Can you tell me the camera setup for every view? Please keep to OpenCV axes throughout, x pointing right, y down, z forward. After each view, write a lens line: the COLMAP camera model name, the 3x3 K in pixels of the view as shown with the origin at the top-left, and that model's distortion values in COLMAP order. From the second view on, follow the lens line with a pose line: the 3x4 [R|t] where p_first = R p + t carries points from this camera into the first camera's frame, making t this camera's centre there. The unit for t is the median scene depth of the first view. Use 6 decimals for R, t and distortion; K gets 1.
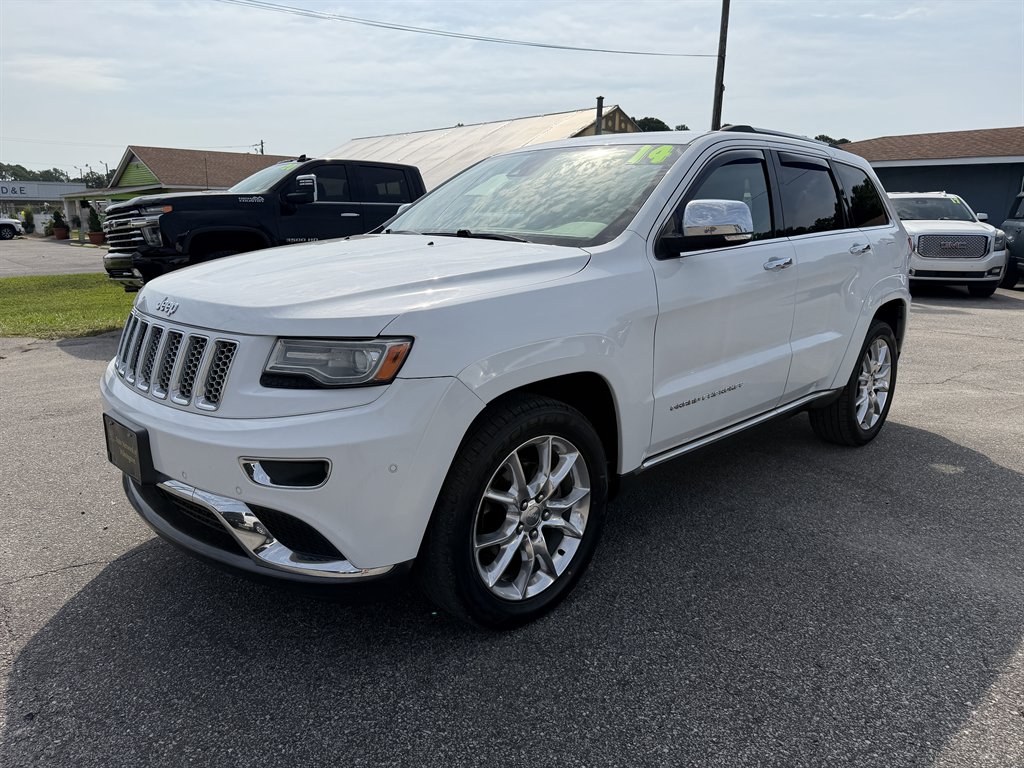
lens RADIAL K [[730.6, 0, 512.0], [0, 730.6, 384.0], [0, 0, 1]] dist [0.029619, -0.038257]
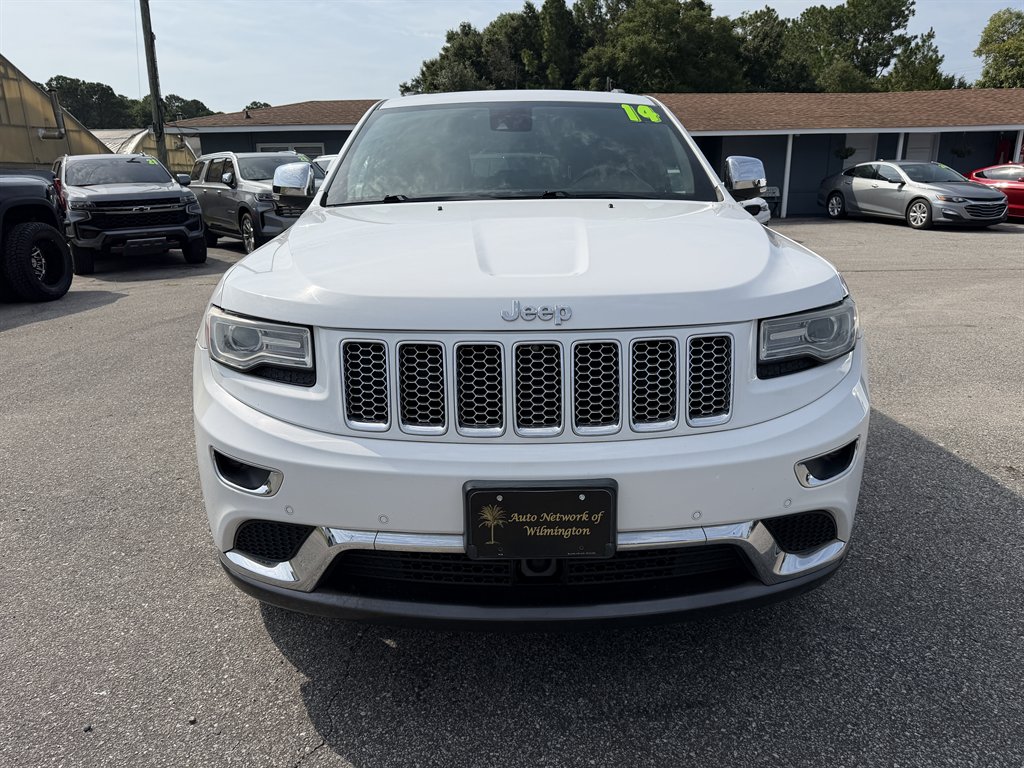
lens RADIAL K [[730.6, 0, 512.0], [0, 730.6, 384.0], [0, 0, 1]] dist [0.029619, -0.038257]
pose [[0.694345, -0.216730, 0.686231, -1.082587], [0.183652, 0.975363, 0.122222, -0.142975], [-0.695814, 0.041163, 0.717042, 0.575422]]
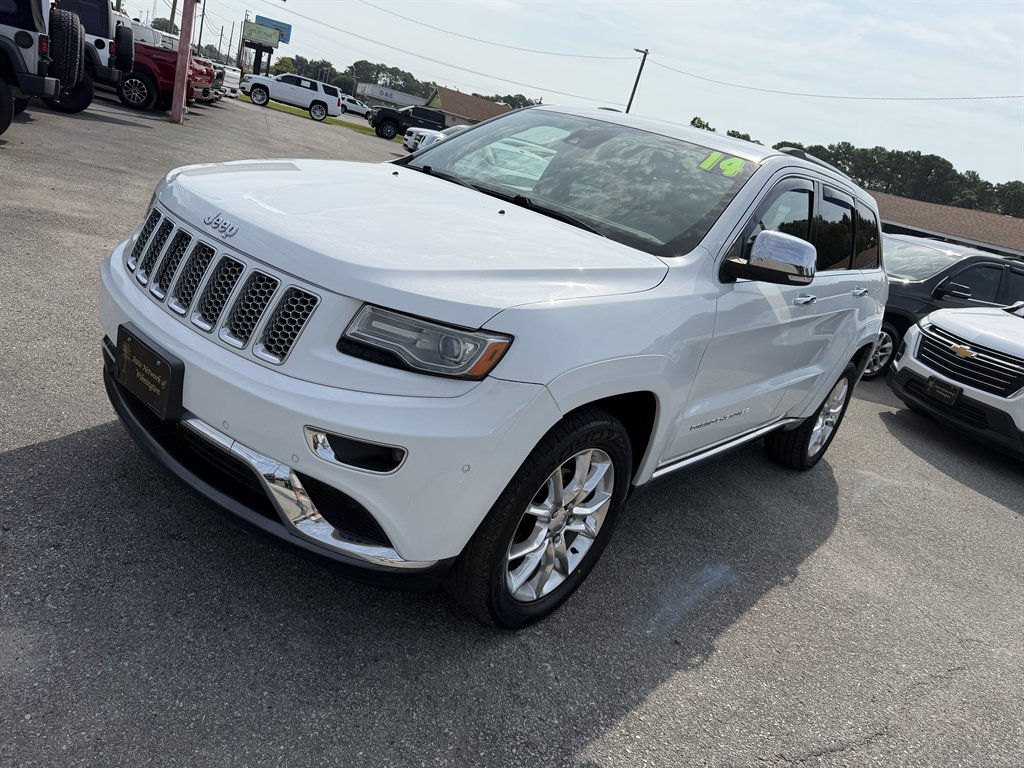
lens RADIAL K [[730.6, 0, 512.0], [0, 730.6, 384.0], [0, 0, 1]] dist [0.029619, -0.038257]
pose [[0.965662, 0.201294, 0.164248, -0.264088], [-0.218021, 0.971697, 0.090948, -0.084593], [-0.141292, -0.123635, 0.982217, 0.064696]]
